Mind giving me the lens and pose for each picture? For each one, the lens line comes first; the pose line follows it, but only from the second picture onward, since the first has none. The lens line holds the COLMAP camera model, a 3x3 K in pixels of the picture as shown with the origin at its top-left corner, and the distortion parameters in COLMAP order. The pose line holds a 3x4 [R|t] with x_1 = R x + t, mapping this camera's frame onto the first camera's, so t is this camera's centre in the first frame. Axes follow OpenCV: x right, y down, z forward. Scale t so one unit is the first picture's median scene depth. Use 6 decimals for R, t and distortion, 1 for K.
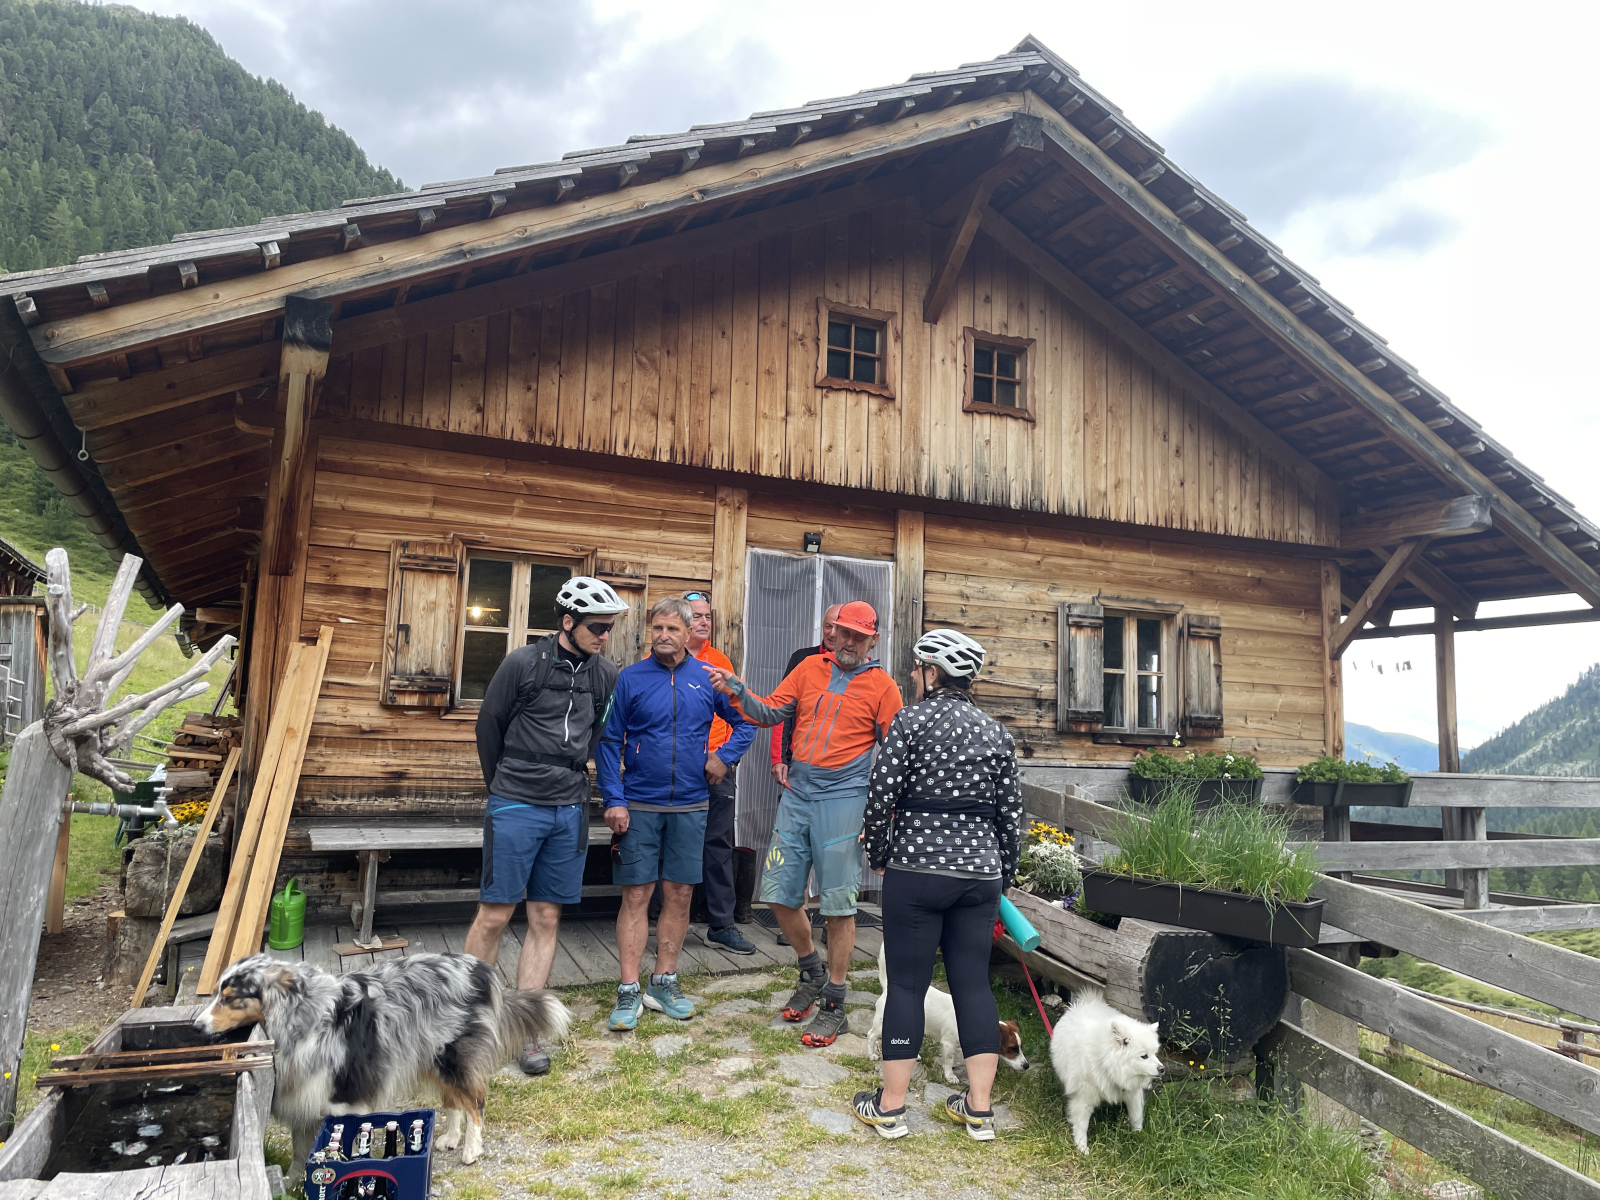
lens RADIAL K [[1206.2, 0, 796.6], [0, 1206.2, 594.8], [0, 0, 1]] dist [0.081598, -0.108580]
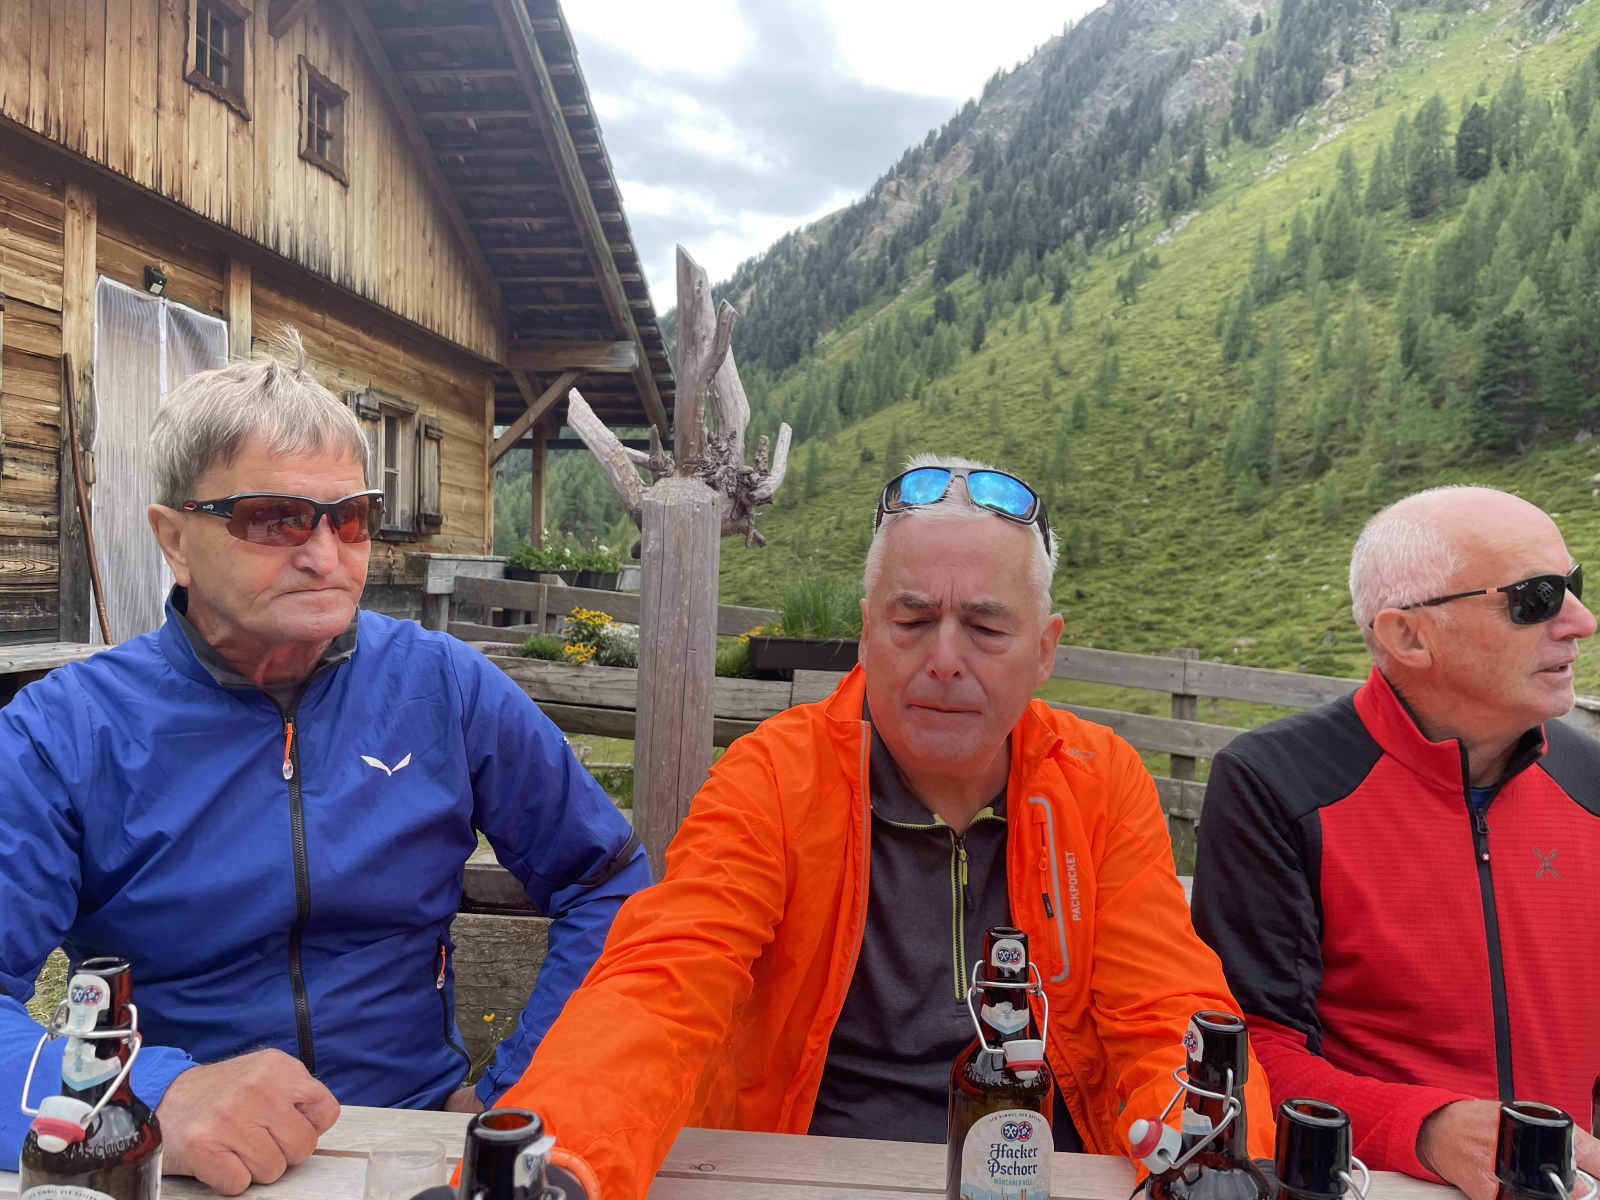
lens RADIAL K [[1206.2, 0, 795.2], [0, 1206.2, 605.8], [0, 0, 1]] dist [0.081598, -0.108580]
pose [[0.507831, -0.040212, 0.860518, -0.463932], [-0.110268, 0.987659, 0.111227, 0.030209], [-0.854371, -0.151372, 0.497129, 0.219893]]
